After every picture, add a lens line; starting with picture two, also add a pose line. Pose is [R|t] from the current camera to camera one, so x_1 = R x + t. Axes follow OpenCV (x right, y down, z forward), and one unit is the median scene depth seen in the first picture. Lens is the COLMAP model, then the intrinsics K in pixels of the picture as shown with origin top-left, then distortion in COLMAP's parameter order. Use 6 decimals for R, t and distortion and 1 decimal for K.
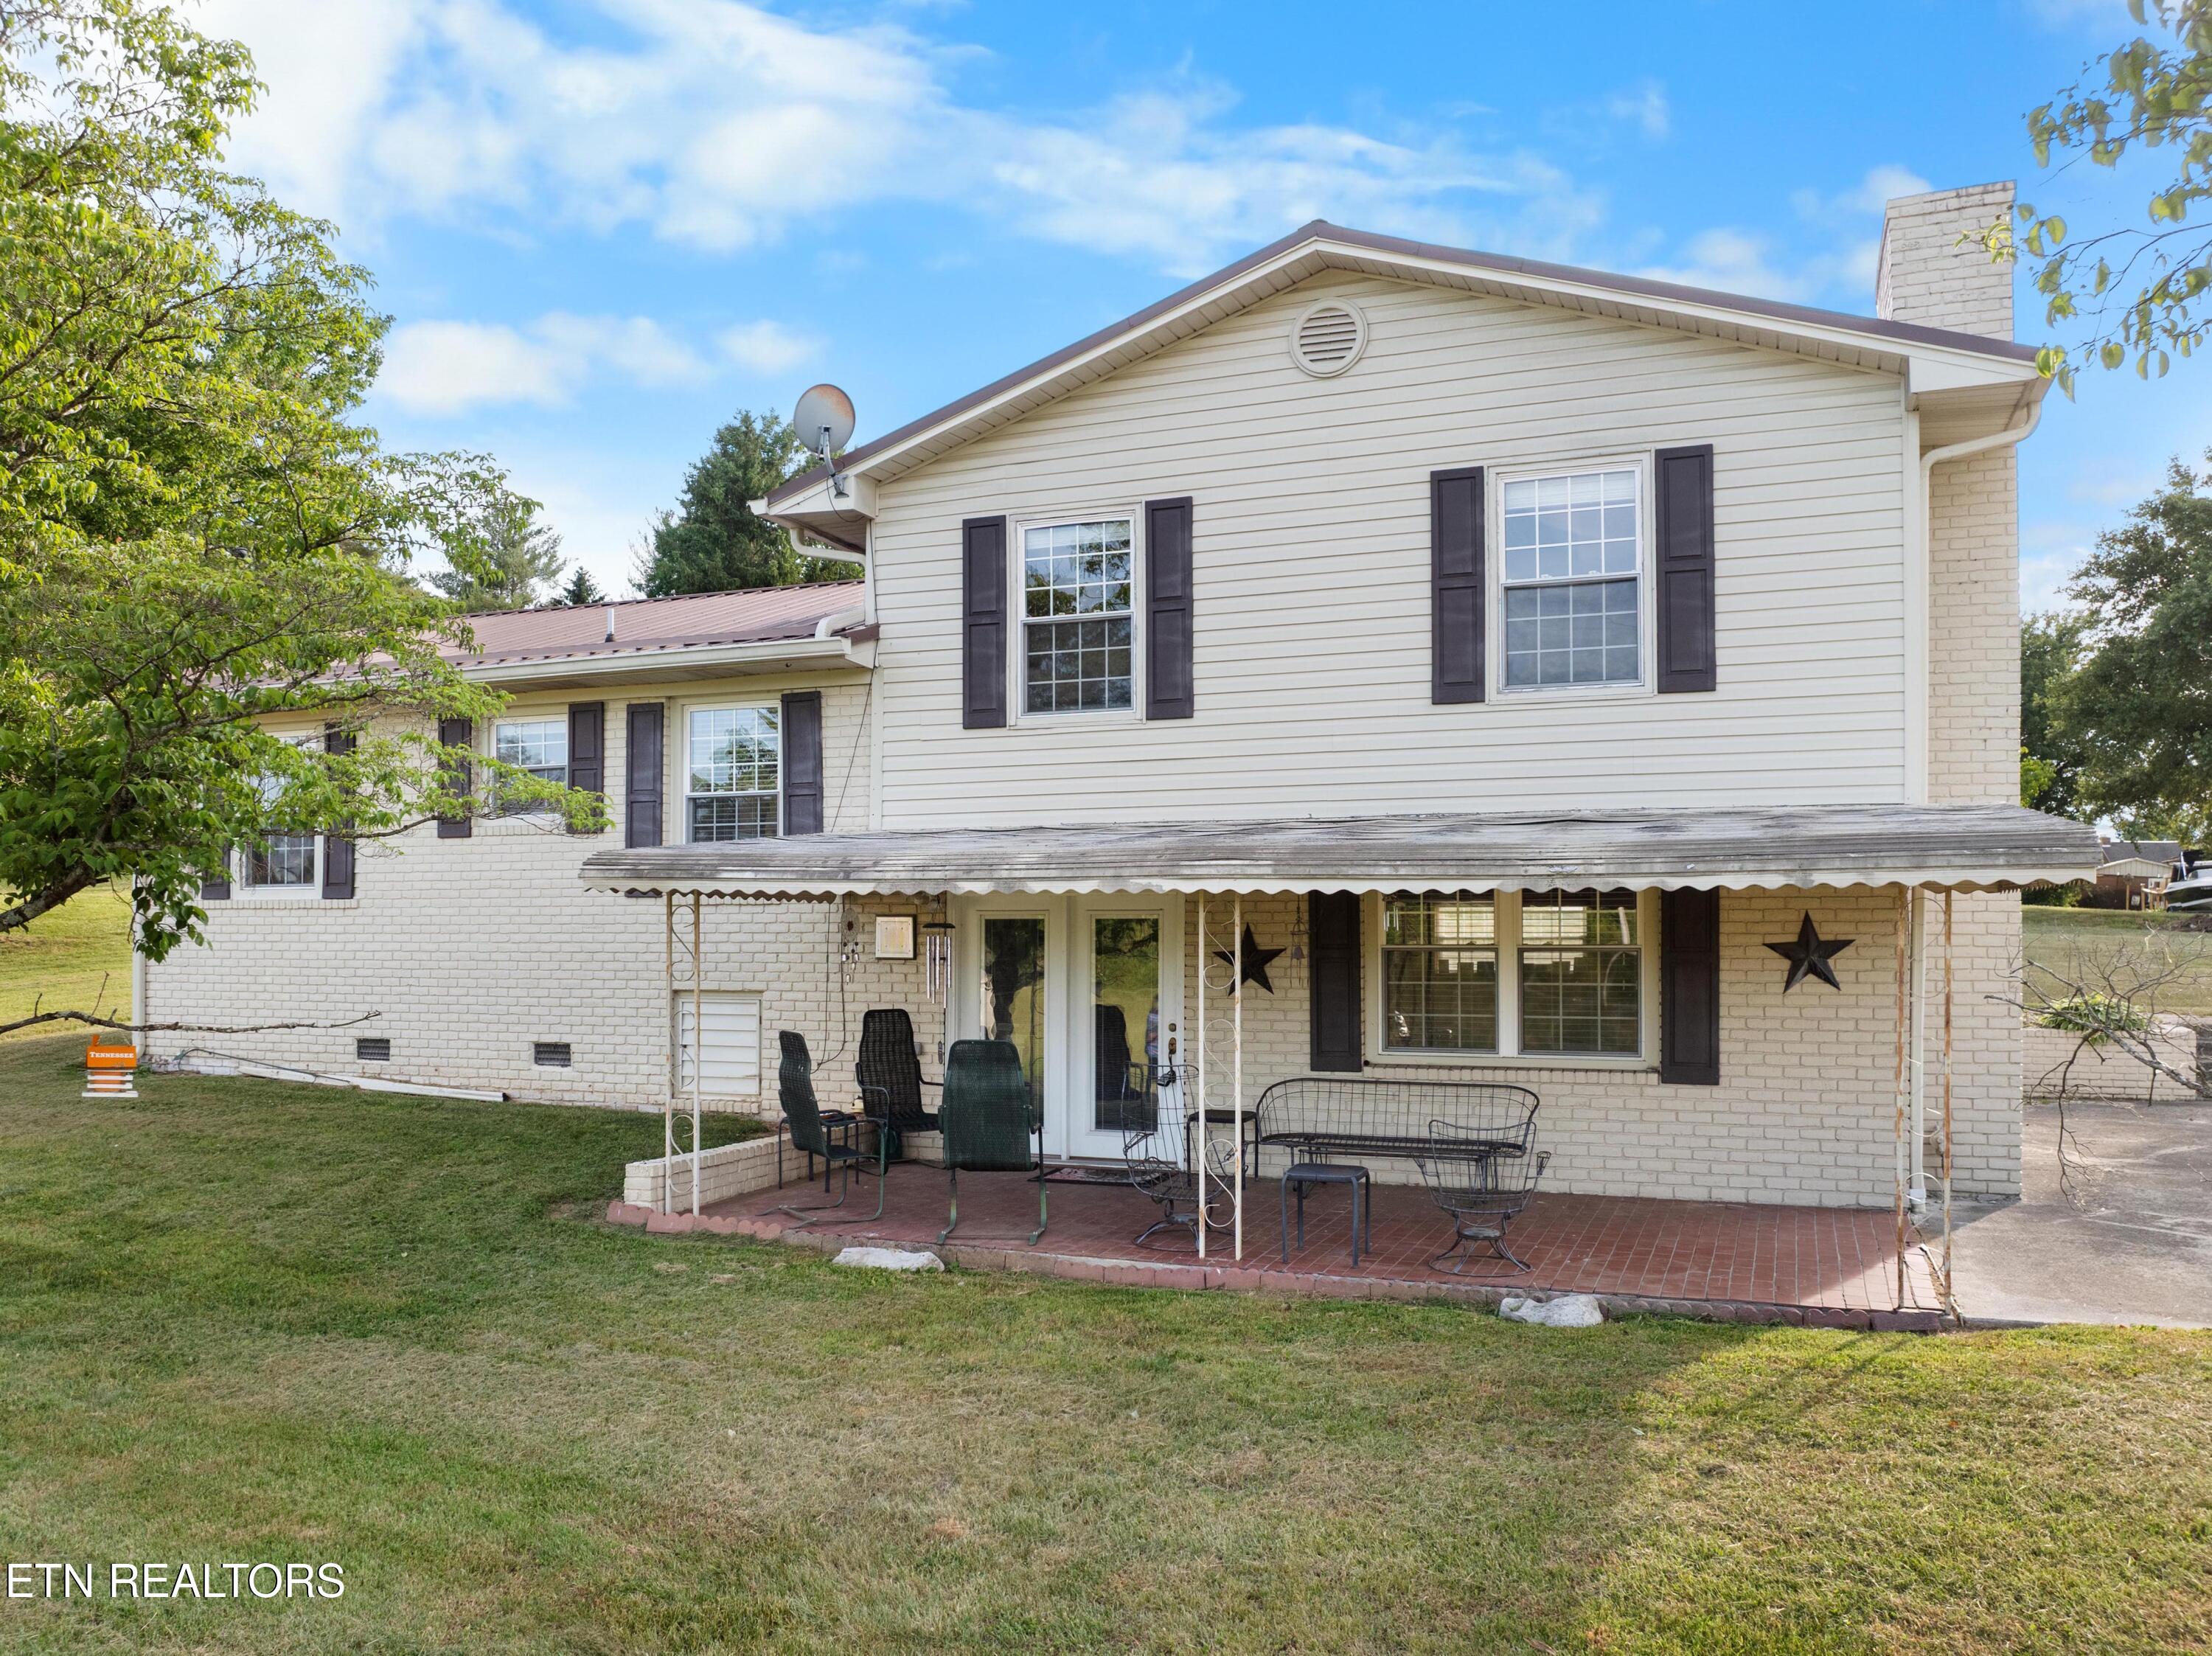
lens RADIAL K [[1670.5, 0, 1097.3], [0, 1670.5, 915.9], [0, 0, 1]] dist [-0.007469, -0.005109]
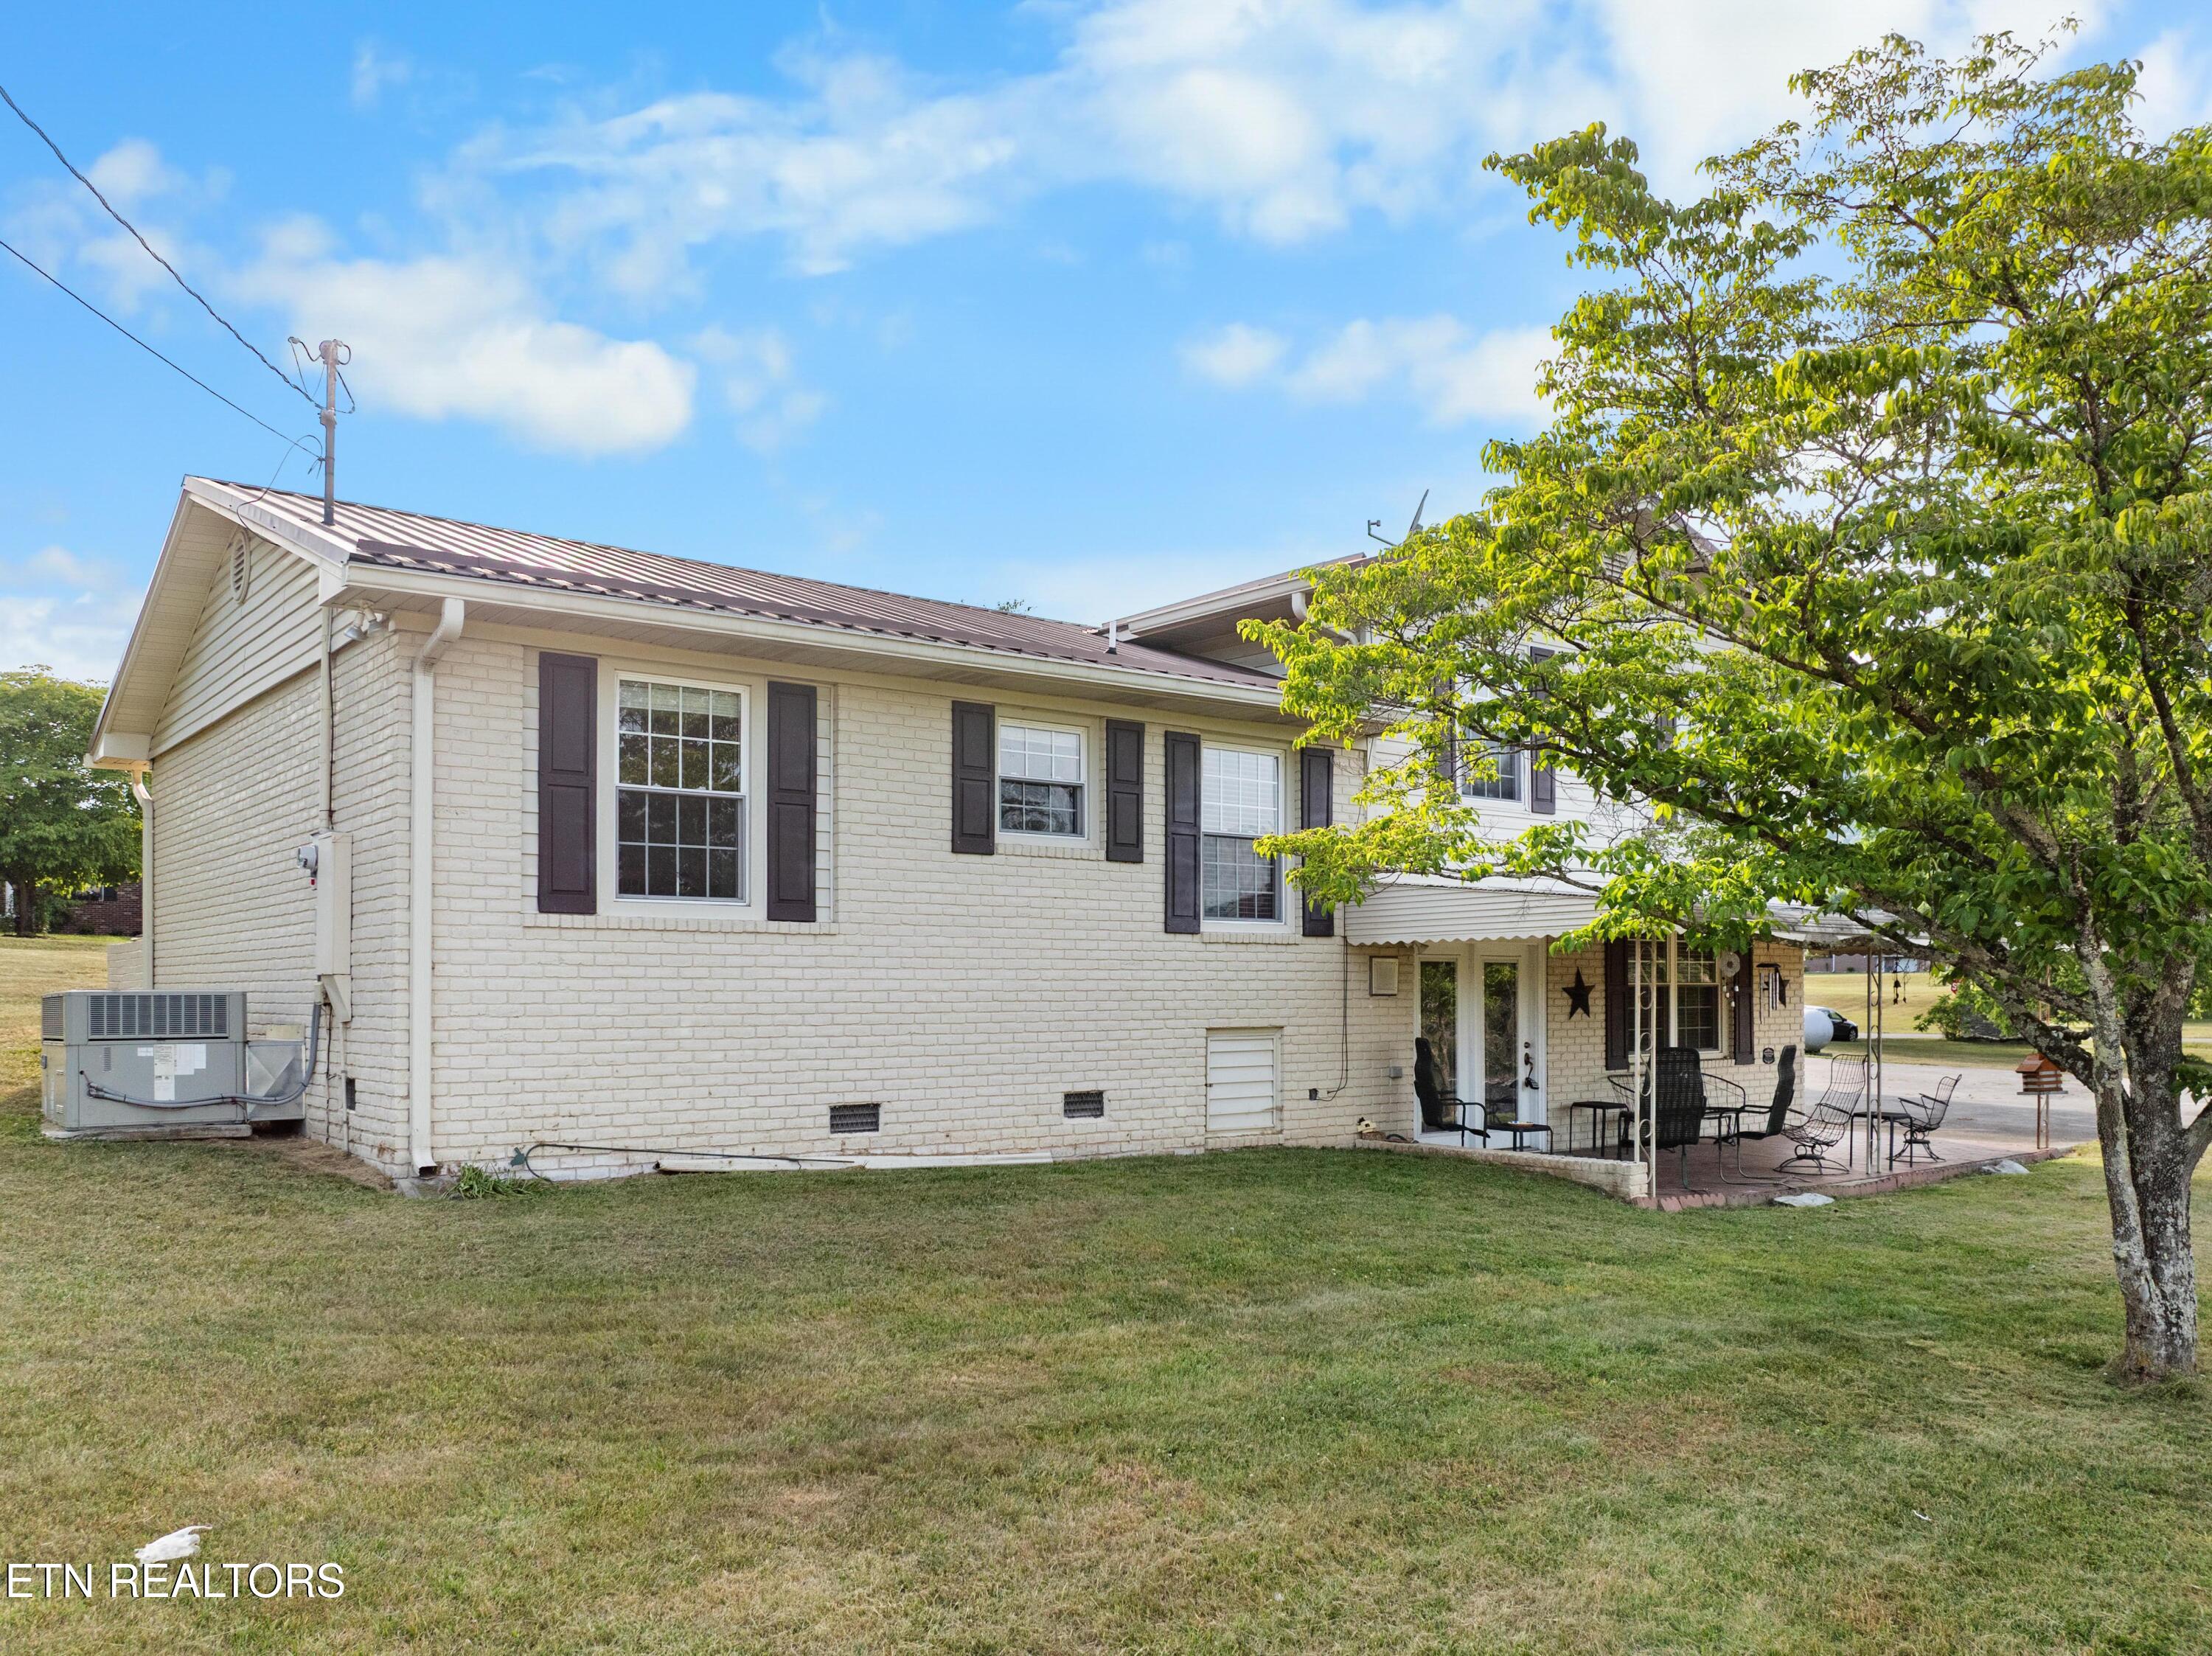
lens RADIAL K [[1670.5, 0, 1097.3], [0, 1670.5, 915.9], [0, 0, 1]] dist [-0.007469, -0.005109]
pose [[0.510694, 0.034110, 0.859085, -1.353918], [-0.012220, 0.999400, -0.032417, 0.013050], [-0.859675, 0.006057, 0.510805, 0.659209]]
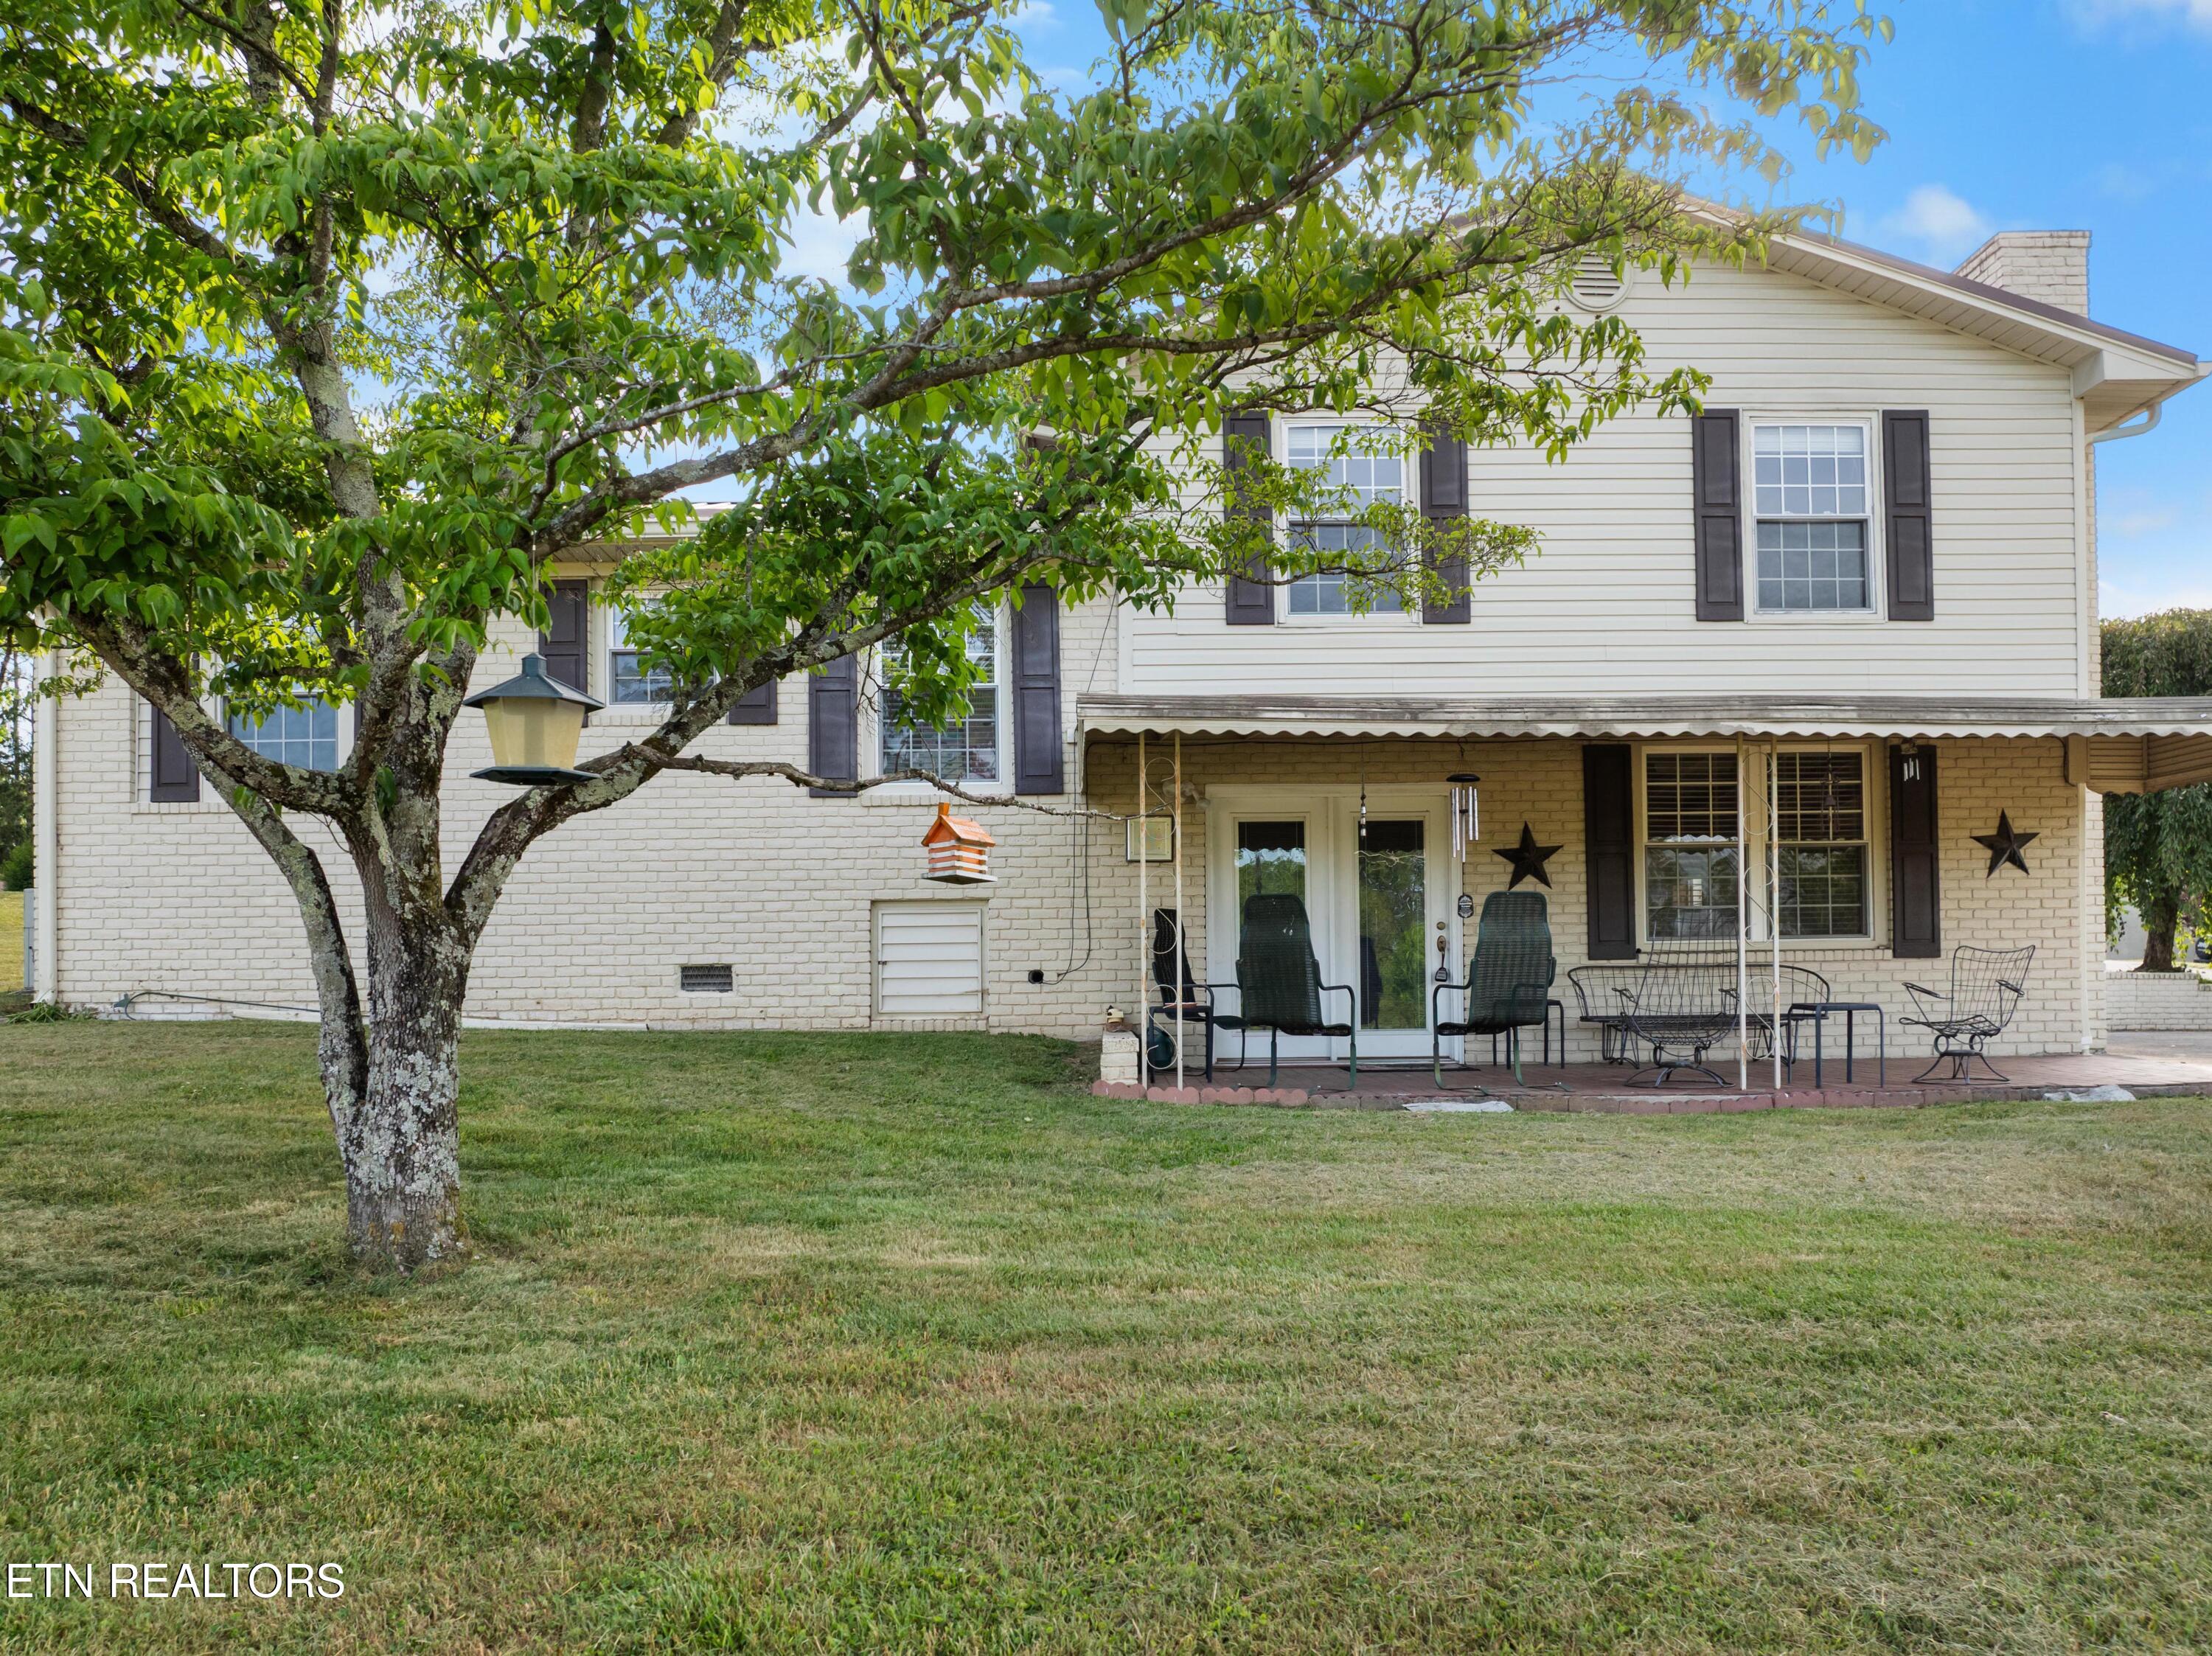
lens RADIAL K [[1612.2, 0, 1106.0], [0, 1612.2, 828.0], [0, 0, 1]] dist [-0.009487, -0.001229]
pose [[0.919963, -0.003220, 0.391992, -0.572097], [0.004905, 0.999983, -0.003297, 0.010654], [-0.391975, 0.004956, 0.919963, 0.179719]]
